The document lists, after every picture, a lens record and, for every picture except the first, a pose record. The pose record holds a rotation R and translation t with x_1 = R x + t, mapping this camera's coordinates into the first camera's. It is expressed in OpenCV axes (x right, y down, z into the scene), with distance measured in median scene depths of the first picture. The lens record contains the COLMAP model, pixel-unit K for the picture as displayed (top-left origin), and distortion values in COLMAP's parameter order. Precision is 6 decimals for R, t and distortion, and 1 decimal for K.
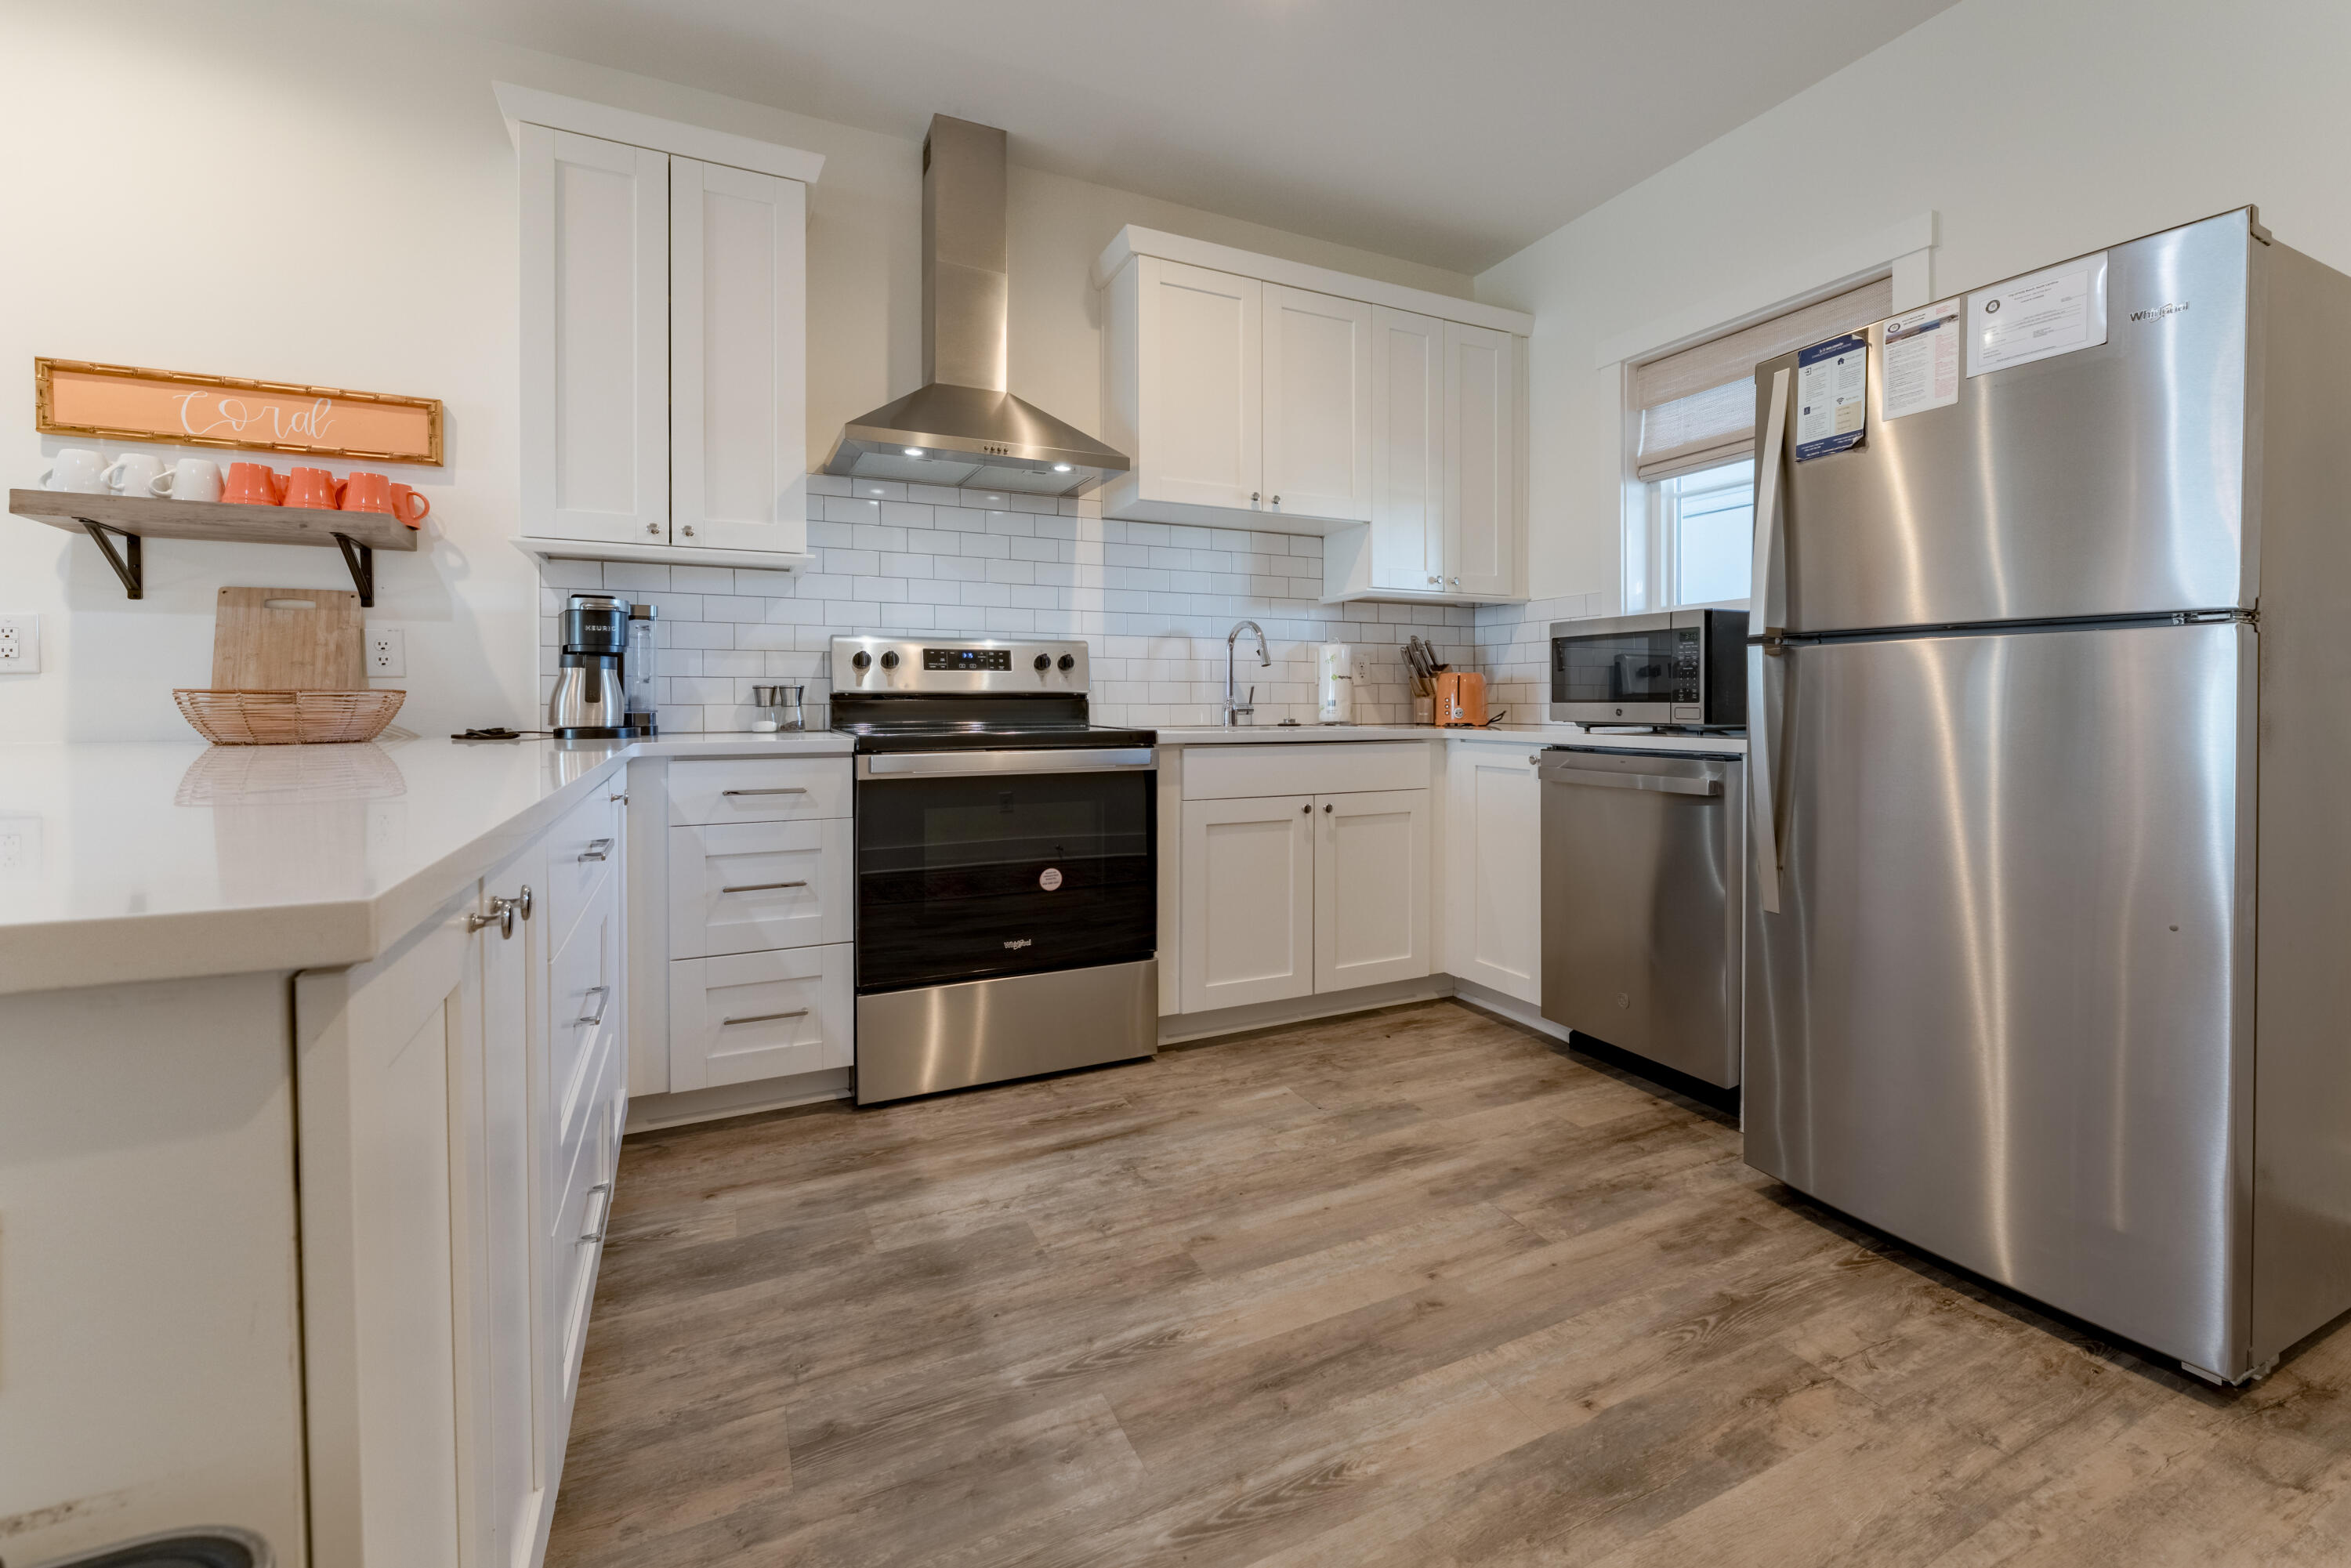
lens RADIAL K [[1000.2, 0, 1213.4], [0, 1000.2, 719.1], [0, 0, 1]] dist [-0.002384, 0.000932]
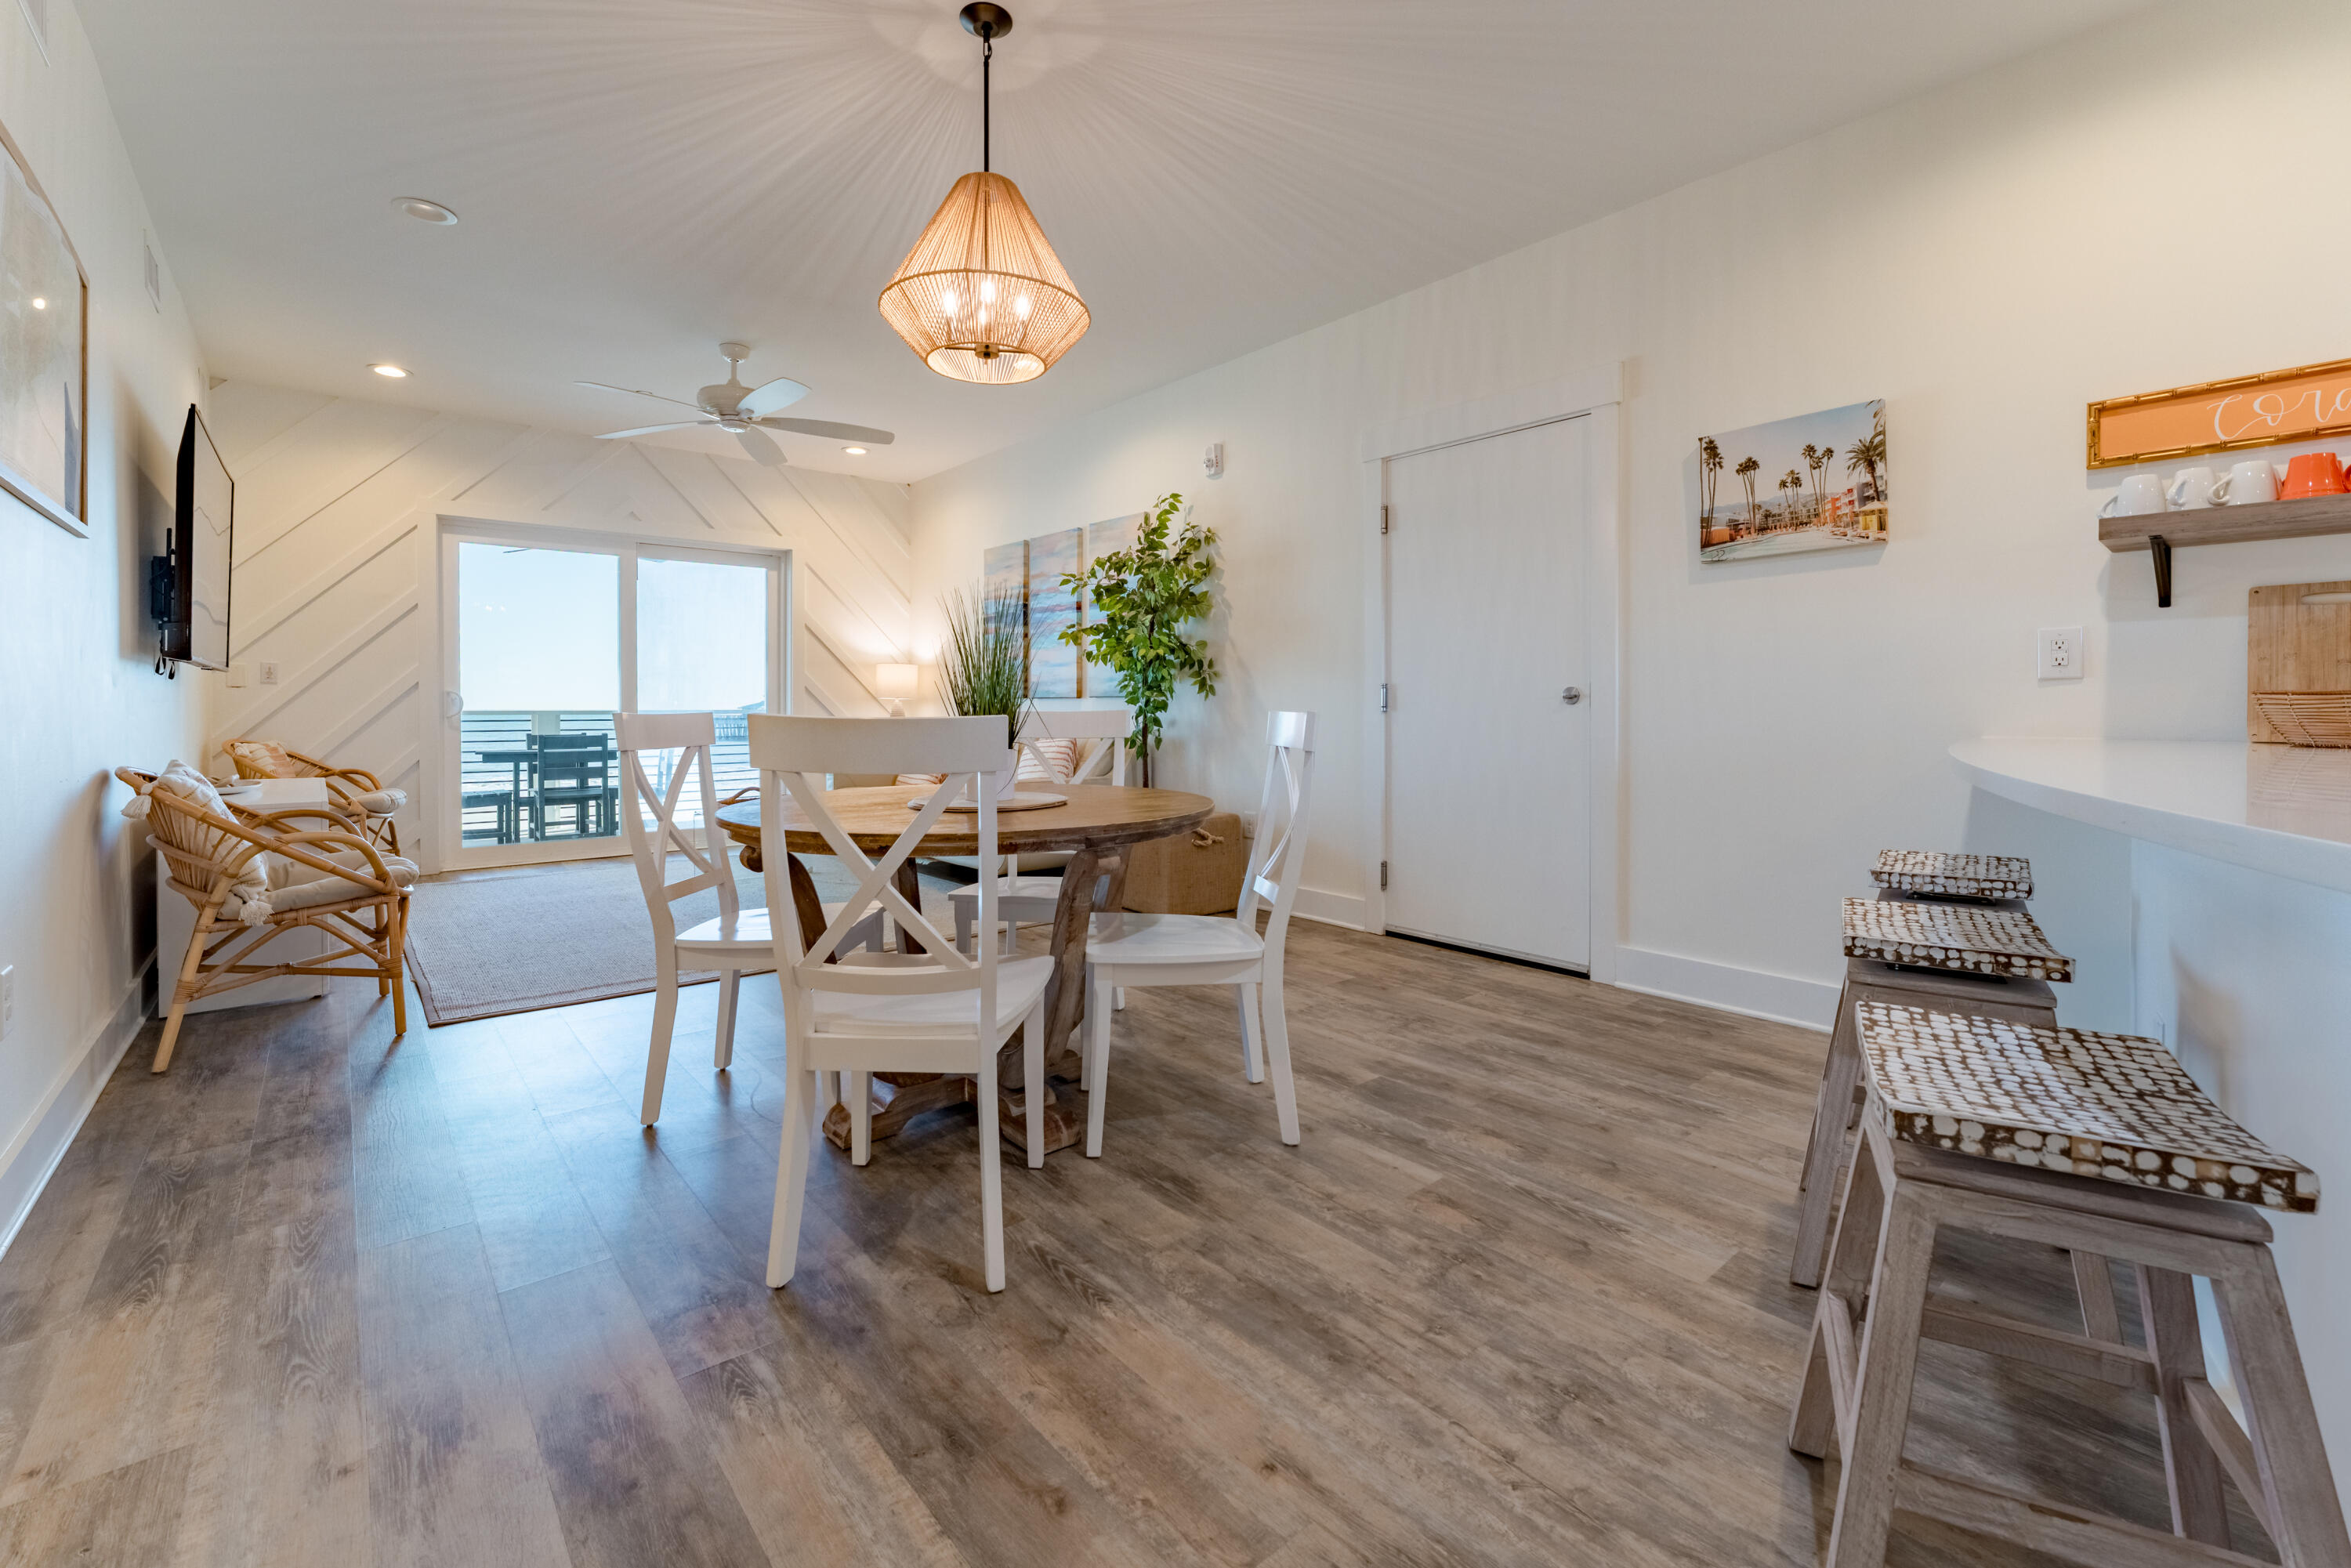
lens RADIAL K [[1000.2, 0, 1193.4], [0, 1000.2, 719.3], [0, 0, 1]] dist [-0.002384, 0.000932]
pose [[0.245047, 0.015375, -0.969389, -0.280671], [-0.017062, 0.999788, 0.011544, 0.005221], [0.969361, 0.013711, 0.245257, -0.255593]]
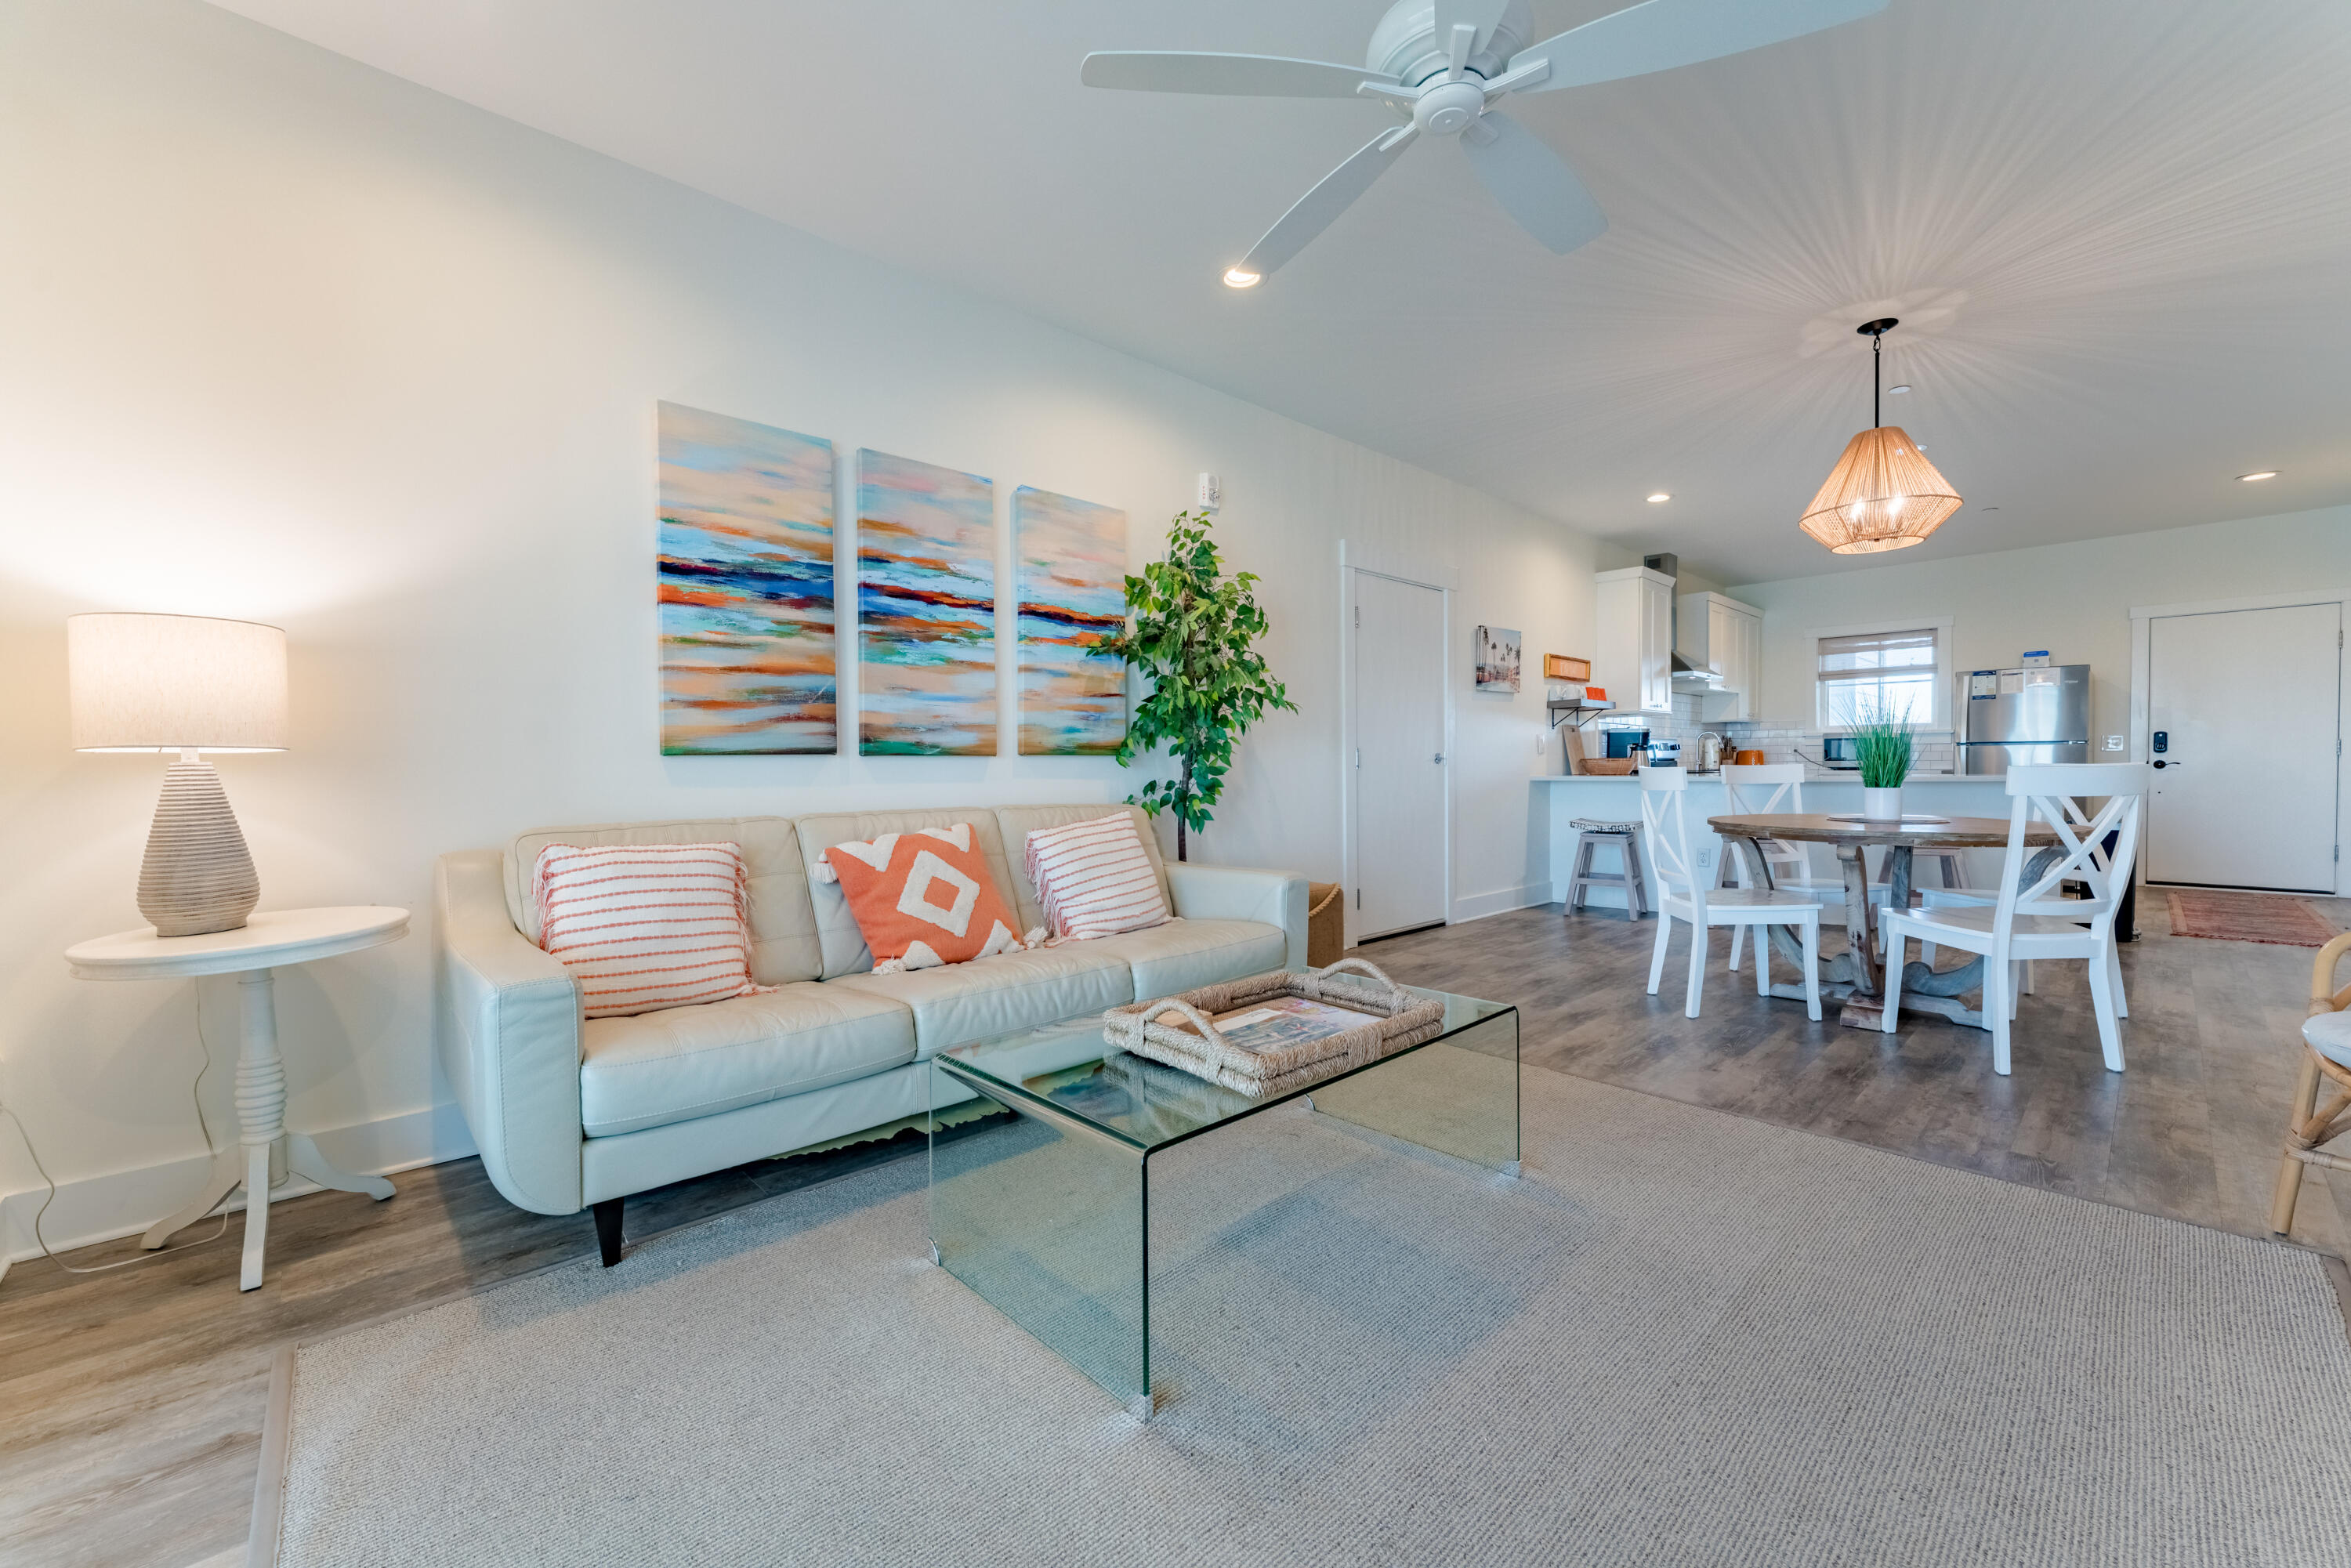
lens RADIAL K [[931.4, 0, 1126.9], [0, 931.4, 781.5], [0, 0, 1]] dist [0.000544, -0.000088]
pose [[0.963100, -0.010401, 0.268942, -3.003283], [0.010708, 0.999943, 0.000324, 0.026865], [-0.268930, 0.002568, 0.963156, -1.373919]]
